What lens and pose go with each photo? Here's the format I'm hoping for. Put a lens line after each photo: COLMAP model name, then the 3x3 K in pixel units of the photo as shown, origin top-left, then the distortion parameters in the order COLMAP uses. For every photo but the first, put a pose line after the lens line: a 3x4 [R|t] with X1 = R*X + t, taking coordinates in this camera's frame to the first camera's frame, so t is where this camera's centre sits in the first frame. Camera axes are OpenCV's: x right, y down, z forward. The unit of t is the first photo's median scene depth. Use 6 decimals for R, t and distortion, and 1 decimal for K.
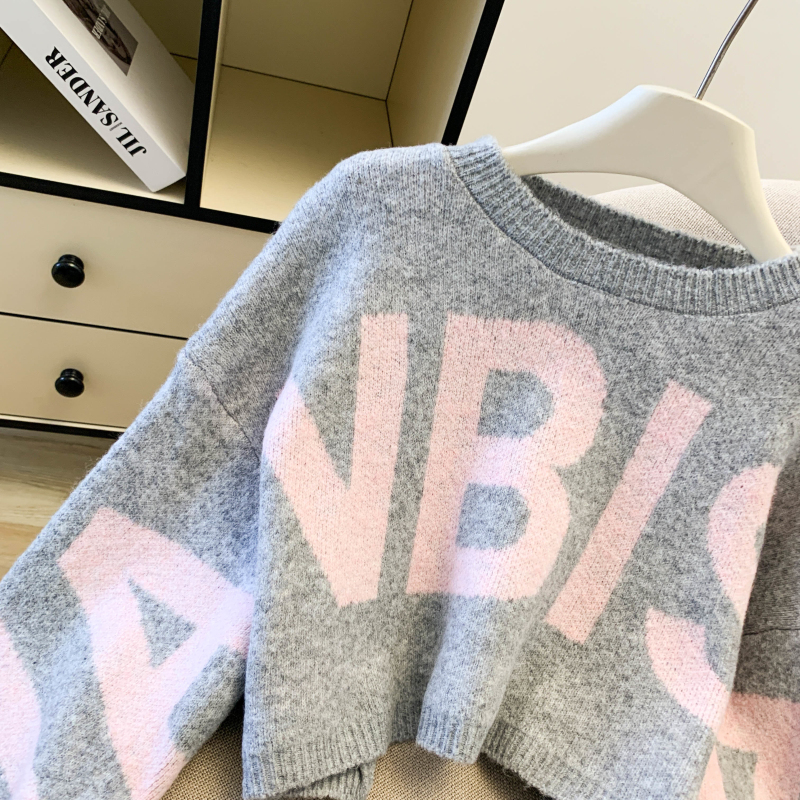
lens RADIAL K [[830.2, 0, 402.1], [0, 830.2, 410.5], [0, 0, 1]] dist [0.005880, 0.000000]
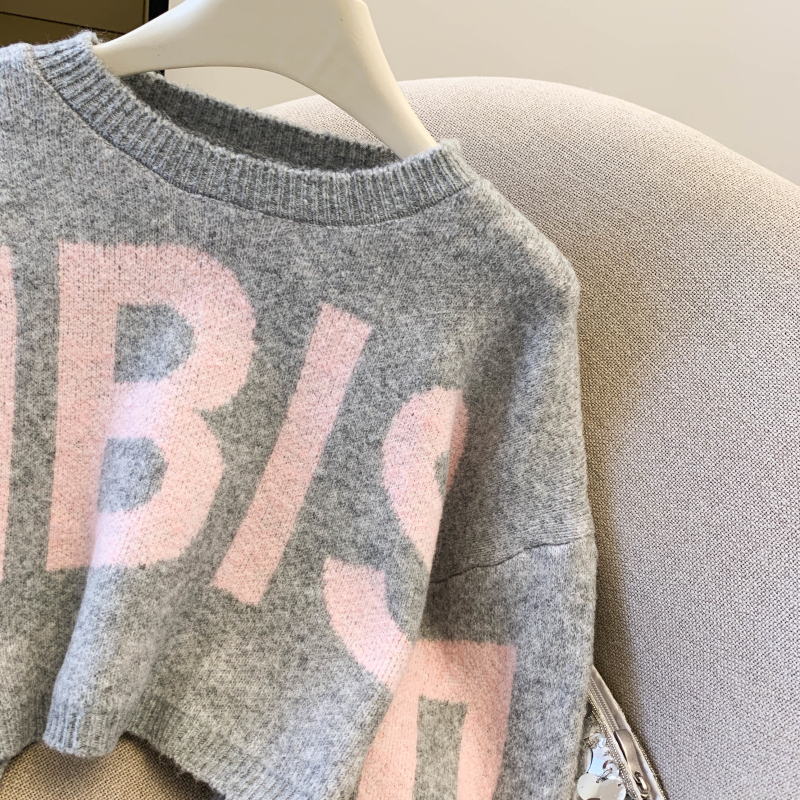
lens RADIAL K [[830.2, 0, 416.4], [0, 830.2, 406.9], [0, 0, 1]] dist [0.005880, 0.000000]
pose [[0.992226, -0.083913, 0.091907, 0.314844], [0.080681, 0.996002, 0.038341, 0.046694], [-0.094757, -0.030627, 0.995029, 0.100125]]
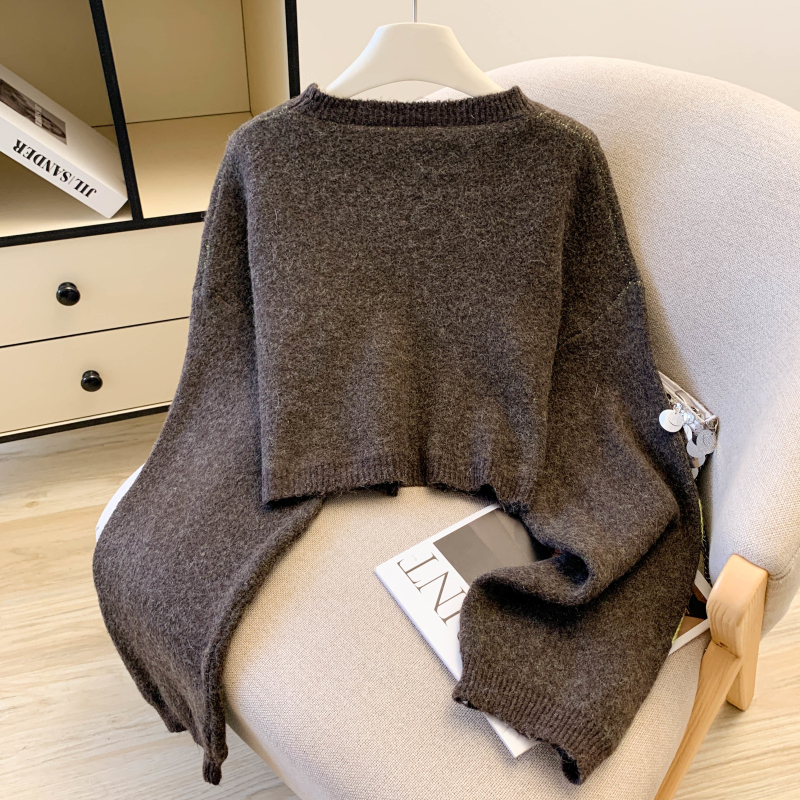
lens RADIAL K [[830.2, 0, 400.6], [0, 830.2, 396.1], [0, 0, 1]] dist [0.005880, 0.000000]
pose [[0.945907, -0.323274, 0.027470, 0.046369], [0.323834, 0.945920, -0.019136, 0.303415], [-0.019798, 0.026996, 0.999439, -0.594989]]
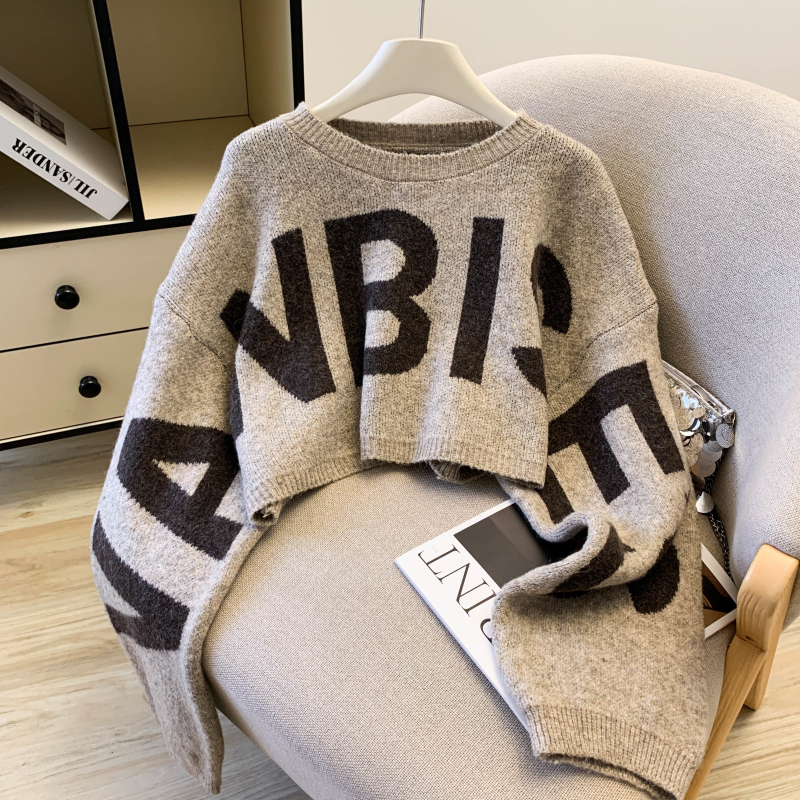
lens RADIAL K [[830.2, 0, 408.8], [0, 830.2, 396.2], [0, 0, 1]] dist [0.005880, 0.000000]
pose [[0.941376, -0.331654, 0.061772, -0.018830], [0.333633, 0.942377, -0.024790, 0.311694], [-0.049991, 0.043946, 0.997782, -0.572166]]
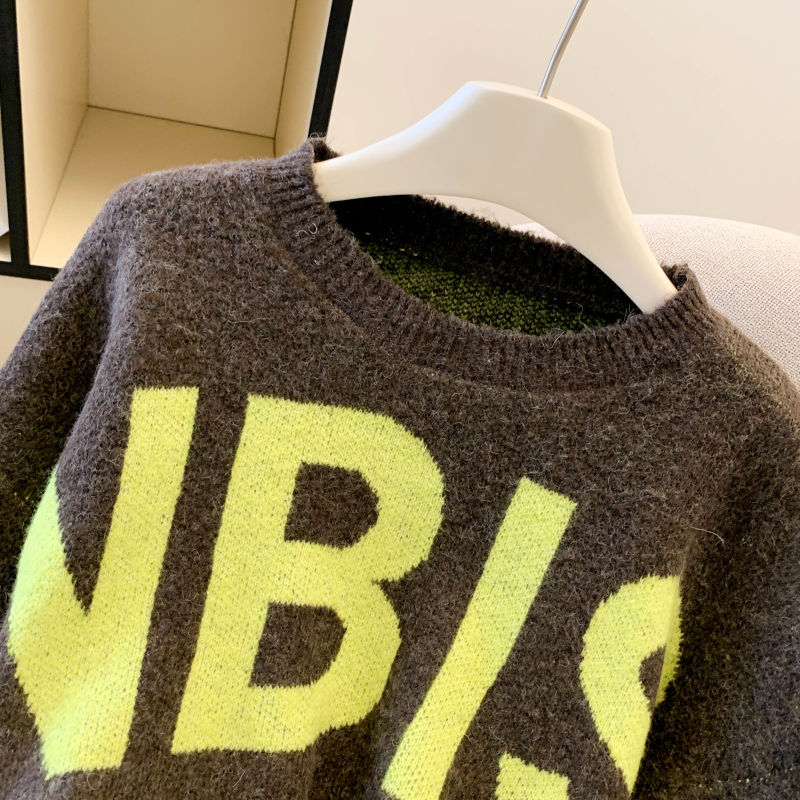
lens RADIAL K [[830.2, 0, 415.1], [0, 830.2, 392.3], [0, 0, 1]] dist [0.005880, 0.000000]
pose [[0.998728, -0.039650, 0.031138, 0.188809], [0.041403, 0.997467, -0.057835, -0.063529], [-0.028766, 0.059050, 0.997840, 0.180623]]
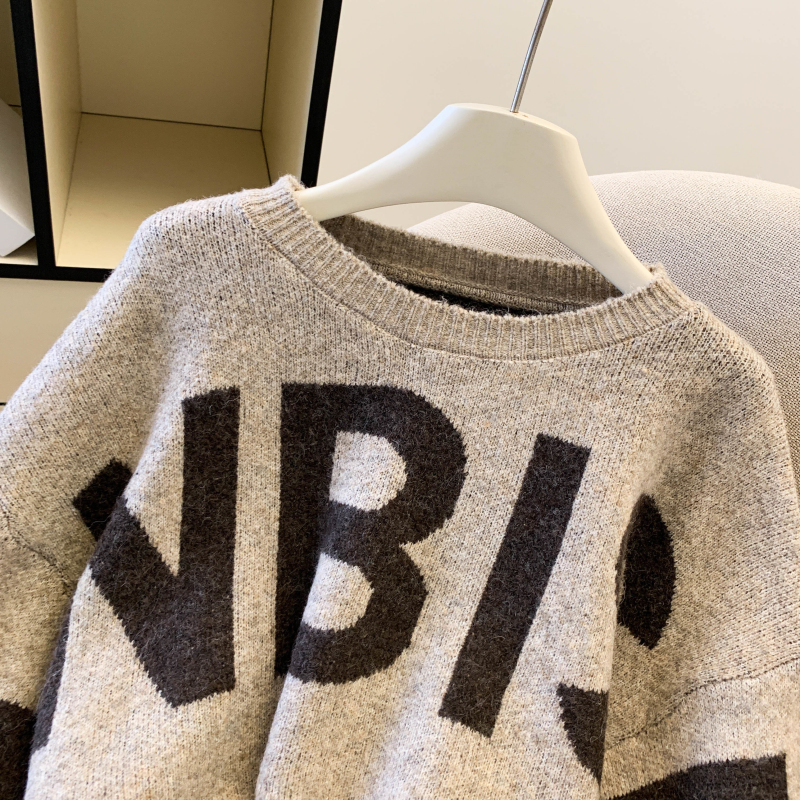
lens RADIAL K [[830.2, 0, 415.4], [0, 830.2, 399.1], [0, 0, 1]] dist [0.005880, 0.000000]
pose [[0.990414, -0.125933, 0.056757, 0.125230], [0.127624, 0.991450, -0.027203, -0.028092], [-0.052846, 0.034185, 0.998017, 0.072216]]
